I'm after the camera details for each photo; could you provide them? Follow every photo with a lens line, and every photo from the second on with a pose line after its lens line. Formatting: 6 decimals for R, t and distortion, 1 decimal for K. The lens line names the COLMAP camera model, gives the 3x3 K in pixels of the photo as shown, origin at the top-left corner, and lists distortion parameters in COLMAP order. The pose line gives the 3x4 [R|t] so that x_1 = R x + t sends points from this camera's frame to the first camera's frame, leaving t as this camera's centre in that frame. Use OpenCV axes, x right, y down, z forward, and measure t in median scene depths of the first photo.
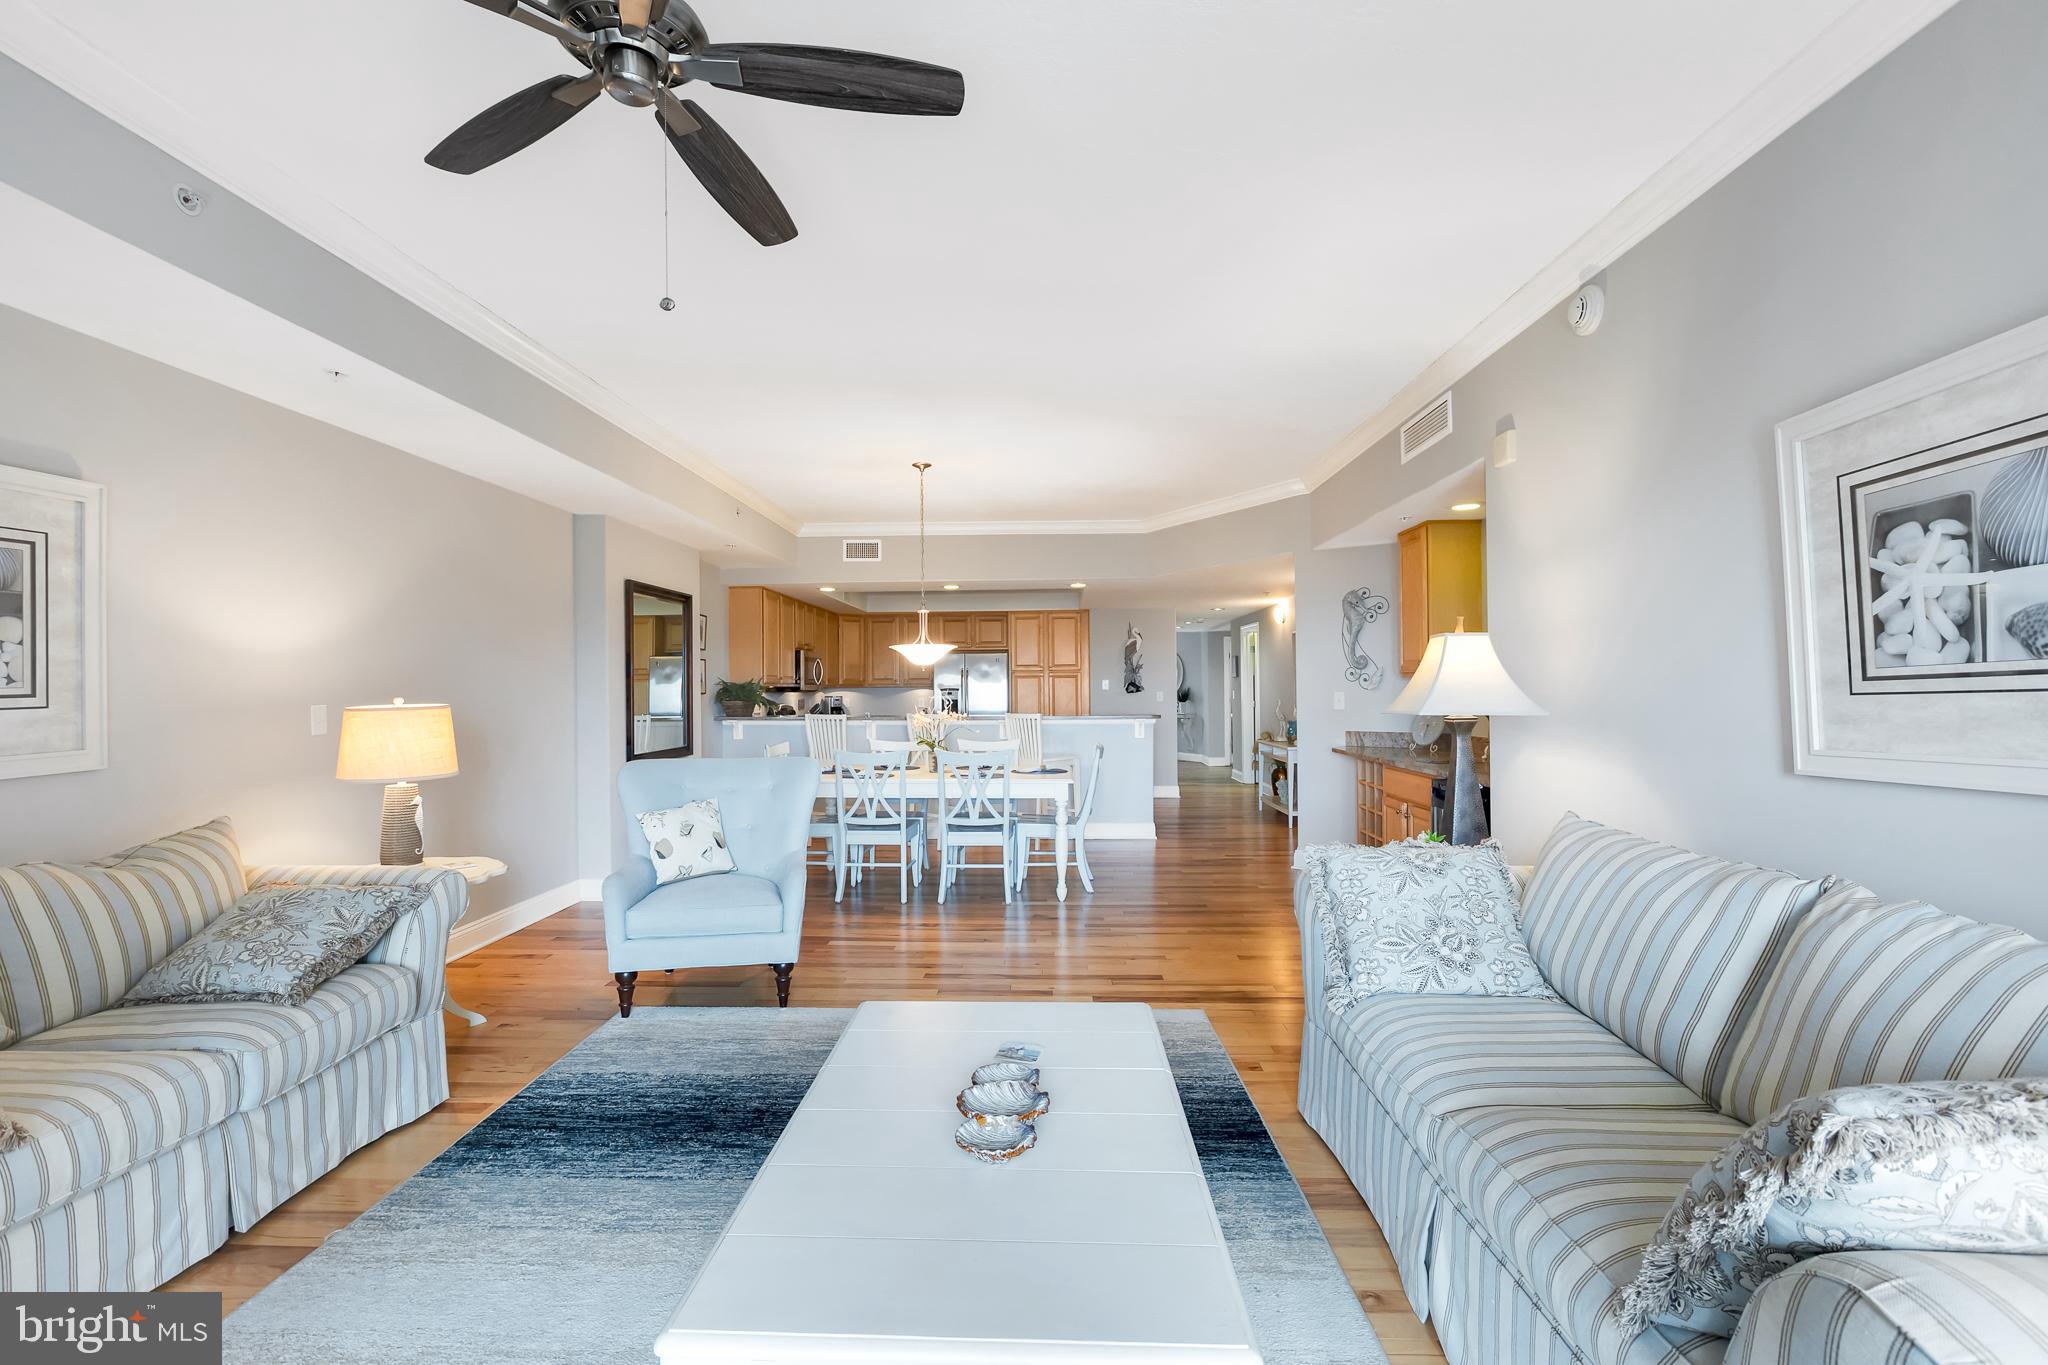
lens RADIAL K [[929.5, 0, 1013.2], [0, 929.5, 684.3], [0, 0, 1]] dist [0.001672, 0.000206]
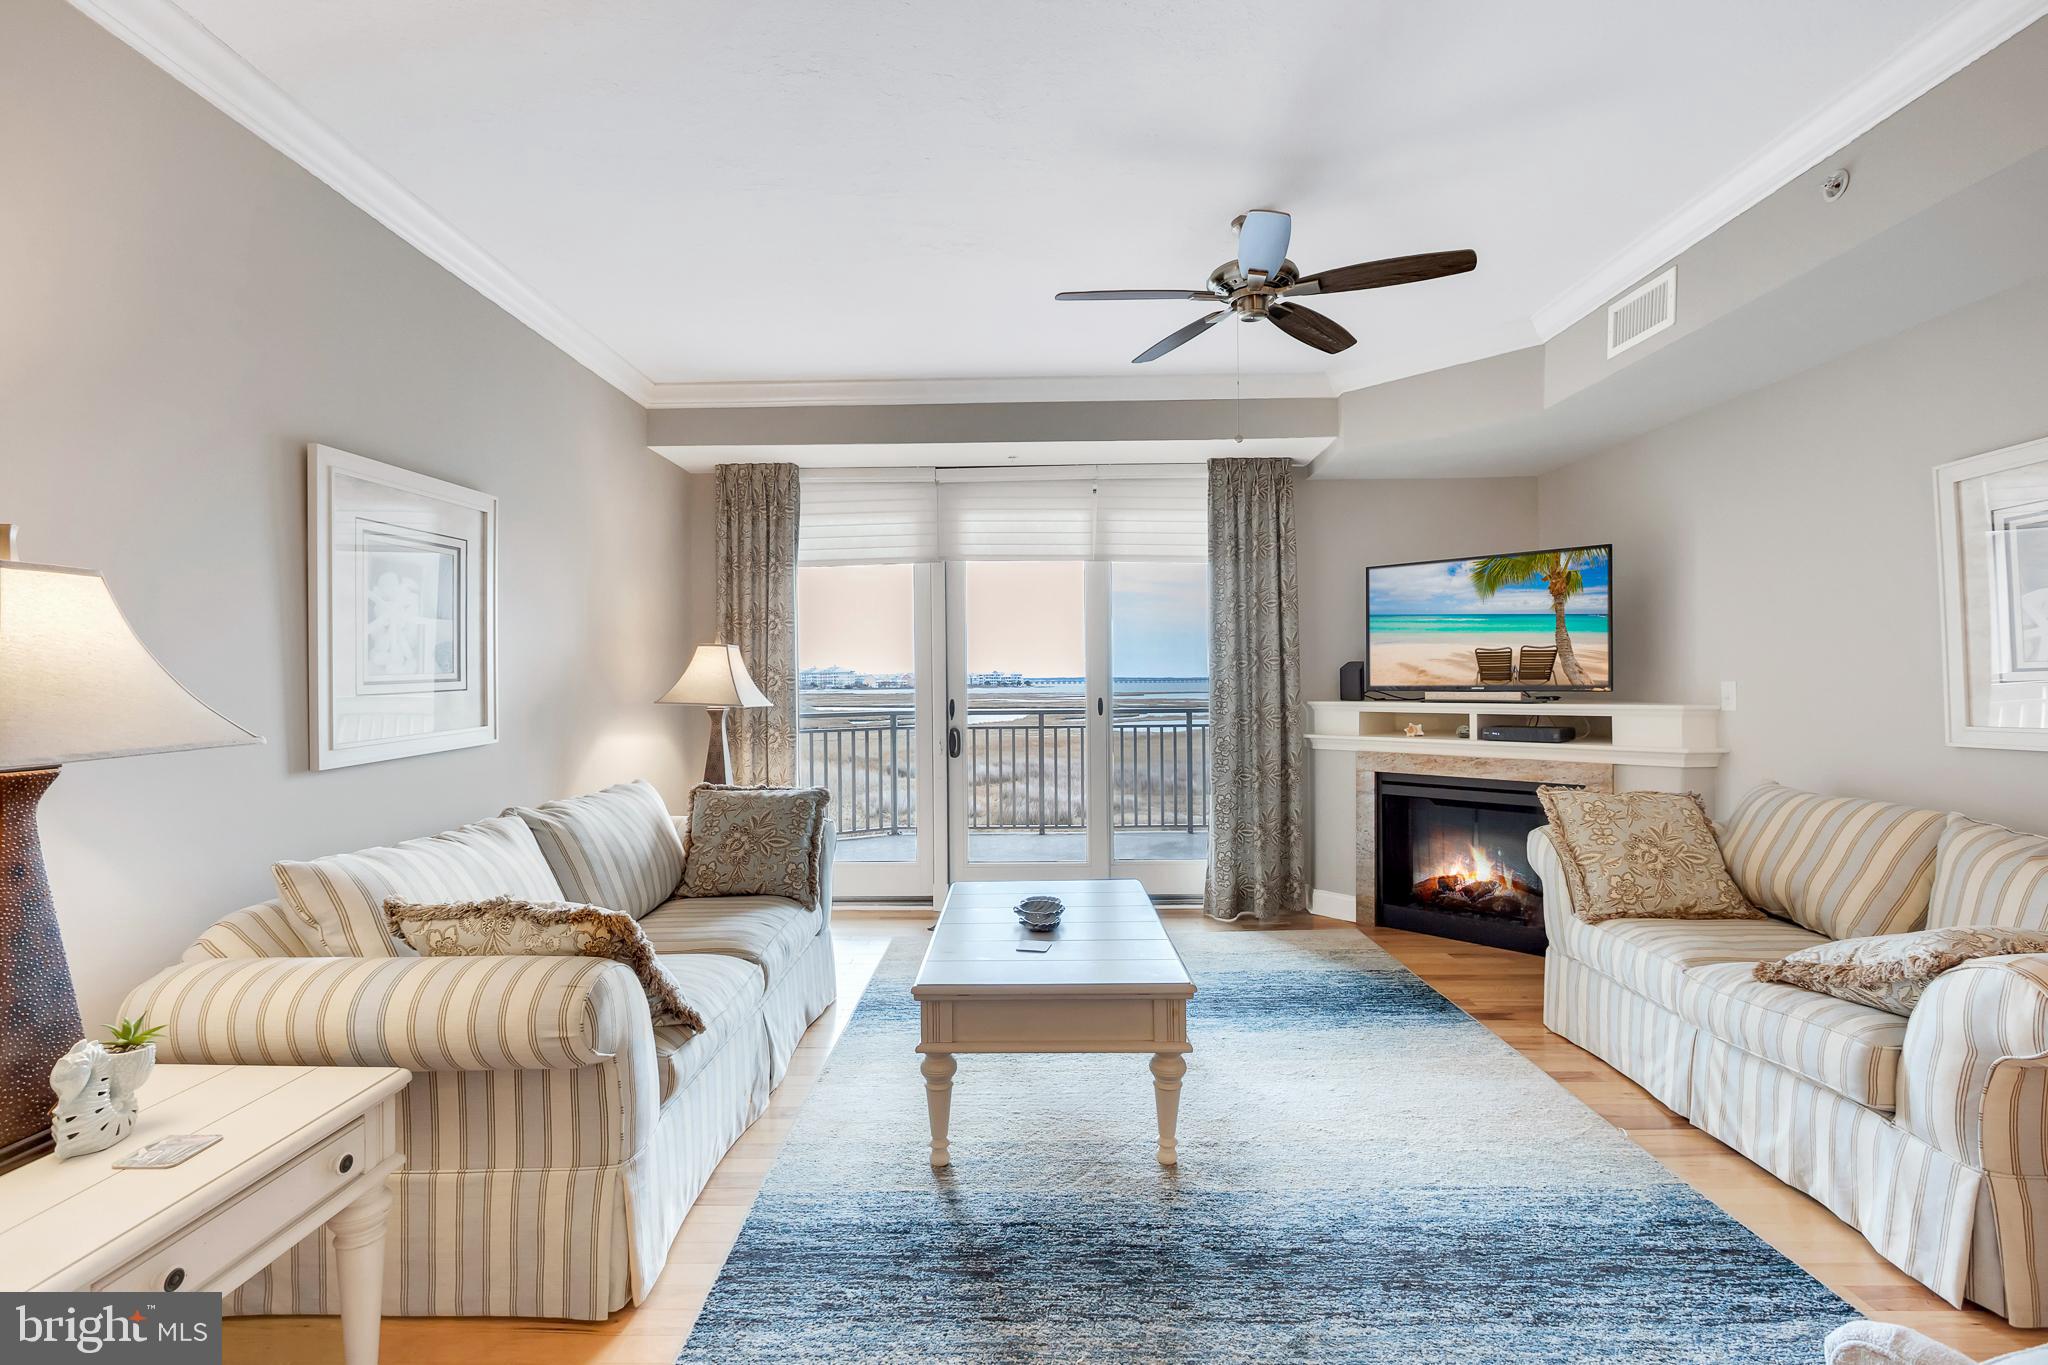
lens RADIAL K [[916.2, 0, 1015.4], [0, 916.2, 679.7], [0, 0, 1]] dist [-0.001809, -0.000486]
pose [[-0.999582, 0.018387, -0.022322, 0.034525], [0.018548, 0.999804, -0.006991, 0.008369], [0.022189, -0.007402, -0.999726, 1.405752]]
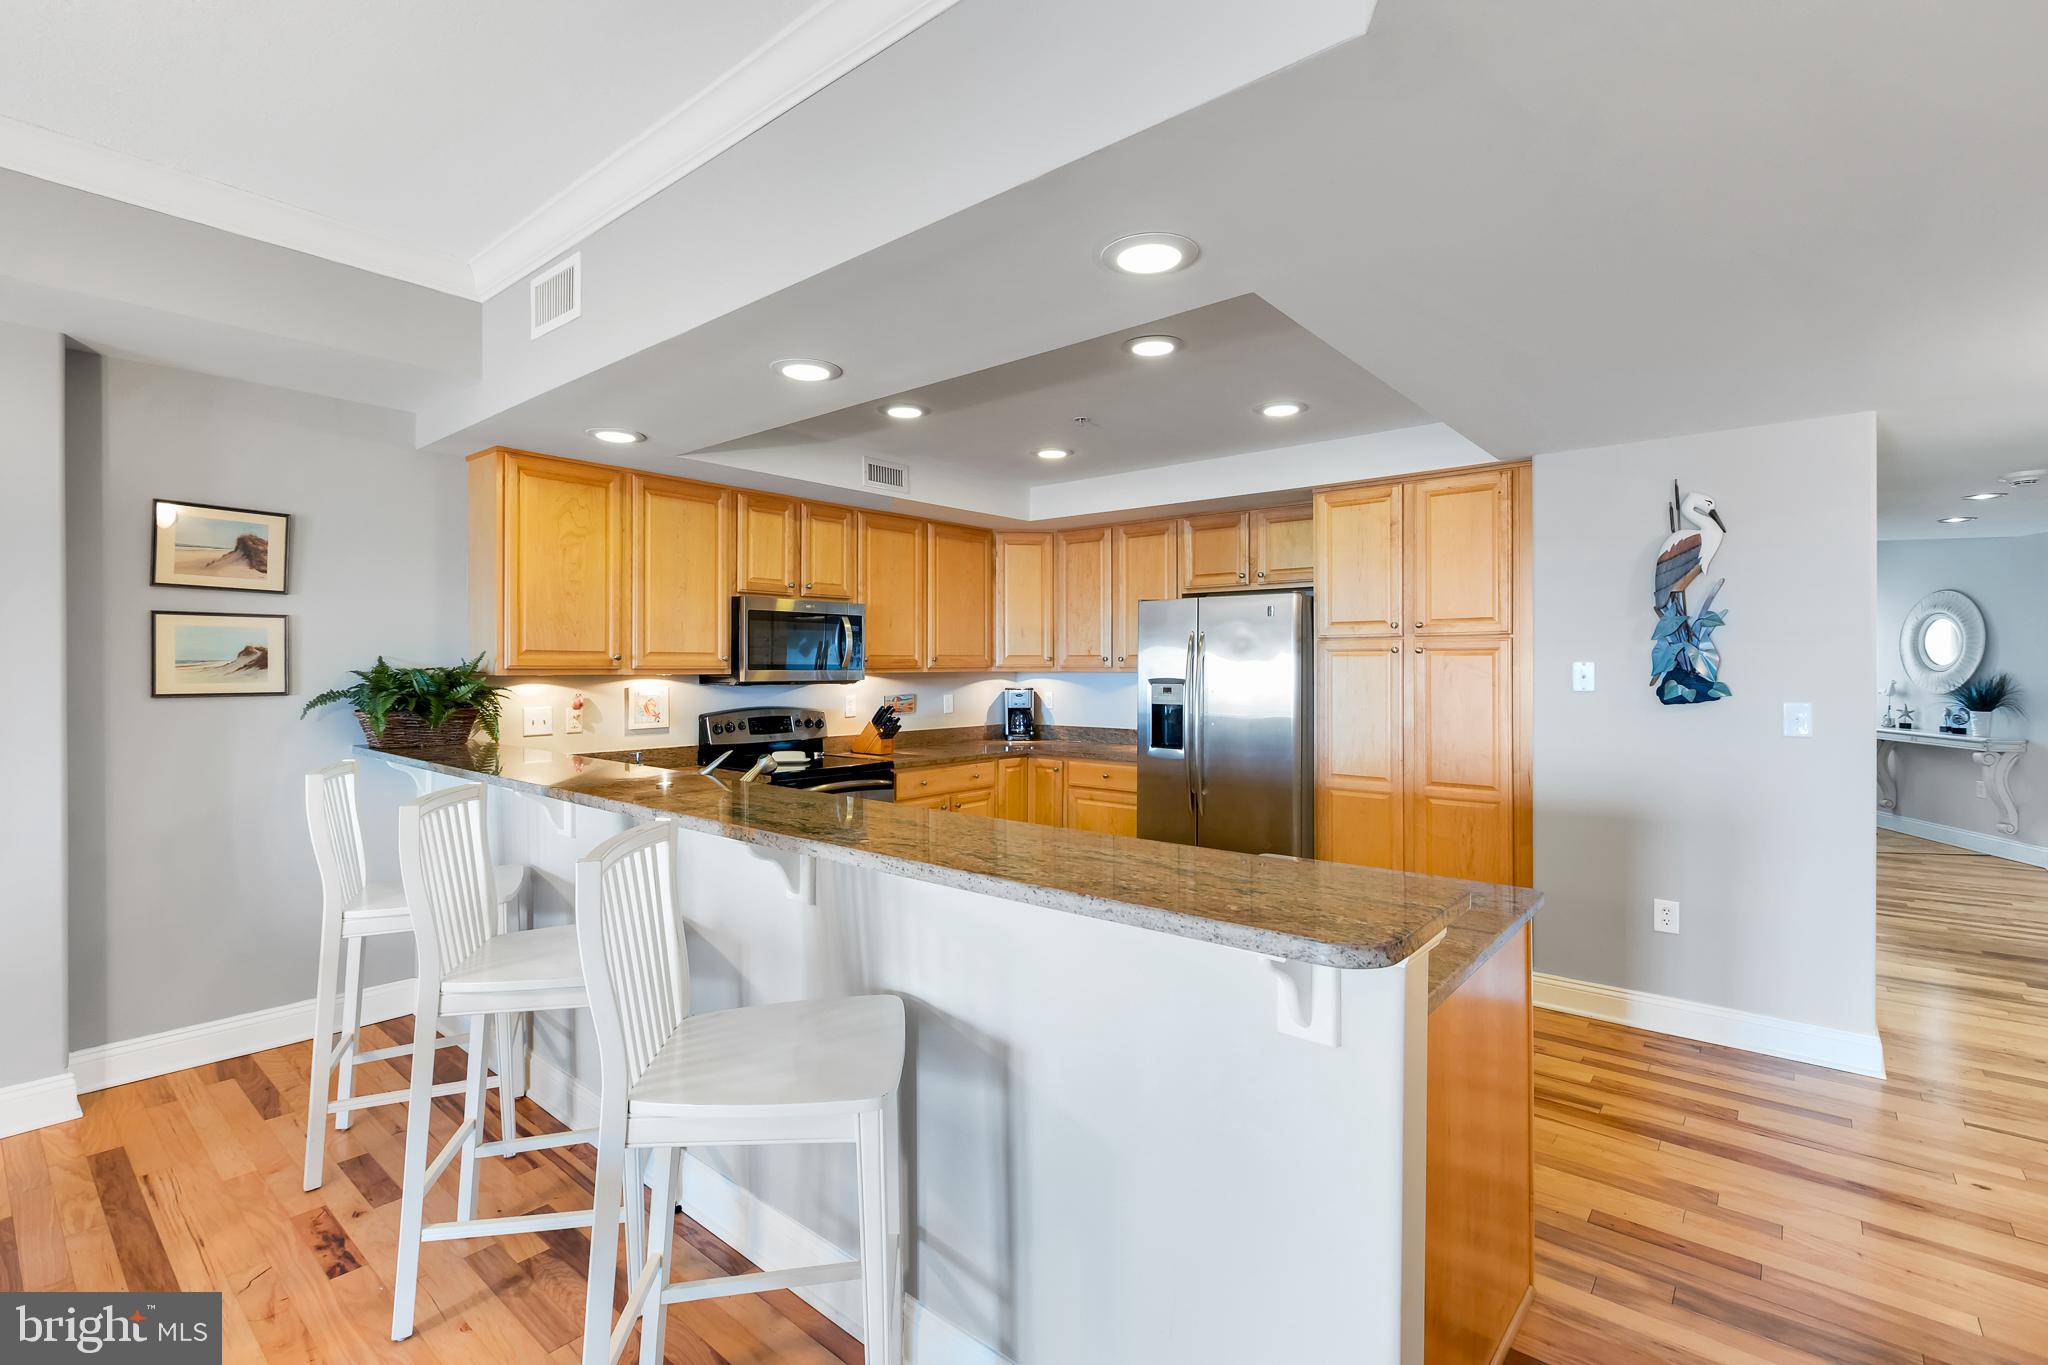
lens RADIAL K [[916.2, 0, 1020.1], [0, 916.2, 668.5], [0, 0, 1]] dist [-0.001809, -0.000486]
pose [[0.787578, 0.010389, -0.616127, 0.460020], [-0.001982, 0.999895, 0.014327, -0.021152], [0.616212, -0.010063, 0.787516, 2.000921]]
